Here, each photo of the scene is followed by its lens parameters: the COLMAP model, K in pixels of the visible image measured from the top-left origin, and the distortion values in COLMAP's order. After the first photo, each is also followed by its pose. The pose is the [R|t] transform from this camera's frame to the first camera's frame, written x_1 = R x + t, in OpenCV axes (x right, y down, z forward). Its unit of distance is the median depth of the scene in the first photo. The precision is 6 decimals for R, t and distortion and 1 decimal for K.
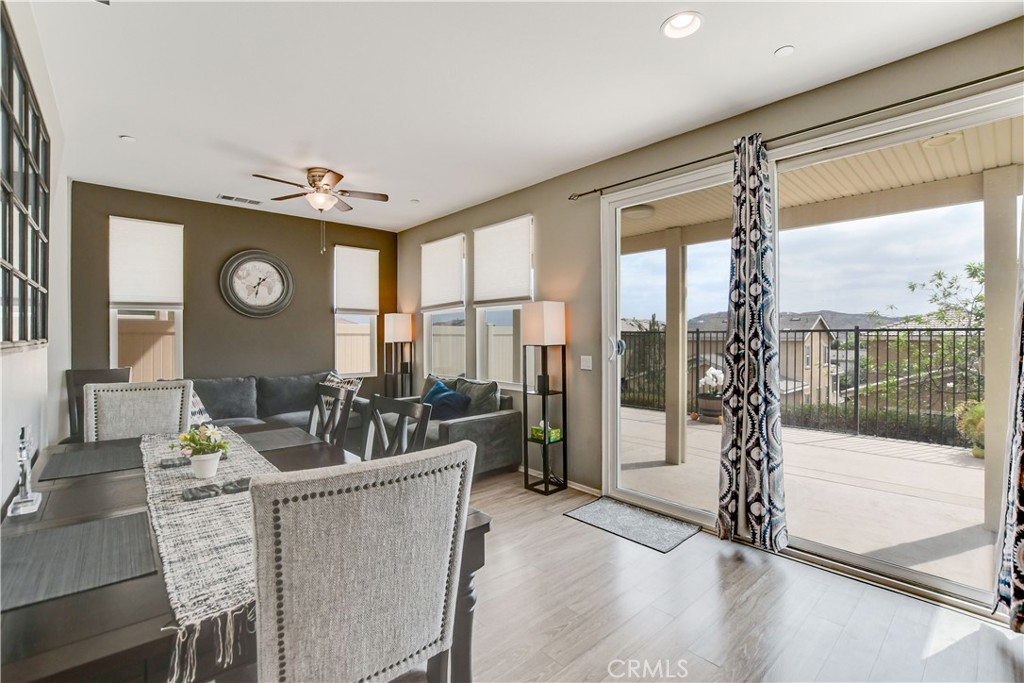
lens RADIAL K [[452.6, 0, 512.0], [0, 452.6, 341.5], [0, 0, 1]] dist [-0.019572, 0.000126]
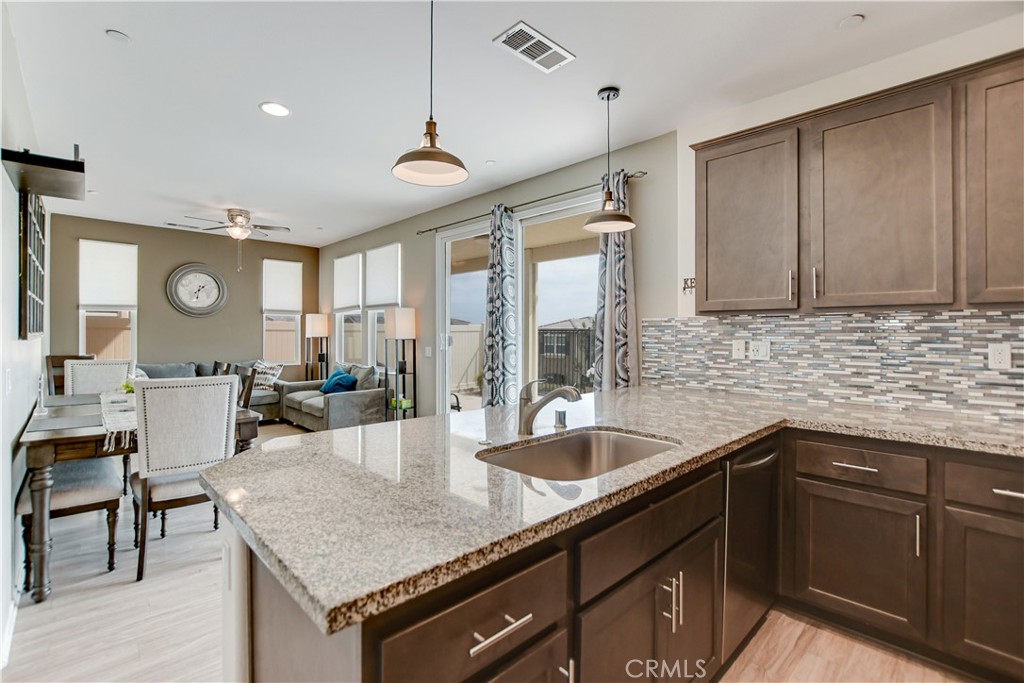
lens RADIAL K [[460.2, 0, 512.0], [0, 460.2, 341.5], [0, 0, 1]] dist [-0.021675, 0.000020]
pose [[0.999406, 0.006059, 0.033920, 0.330553], [-0.006210, 0.999971, 0.004344, 0.006427], [-0.033893, -0.004552, 0.999415, -0.377154]]
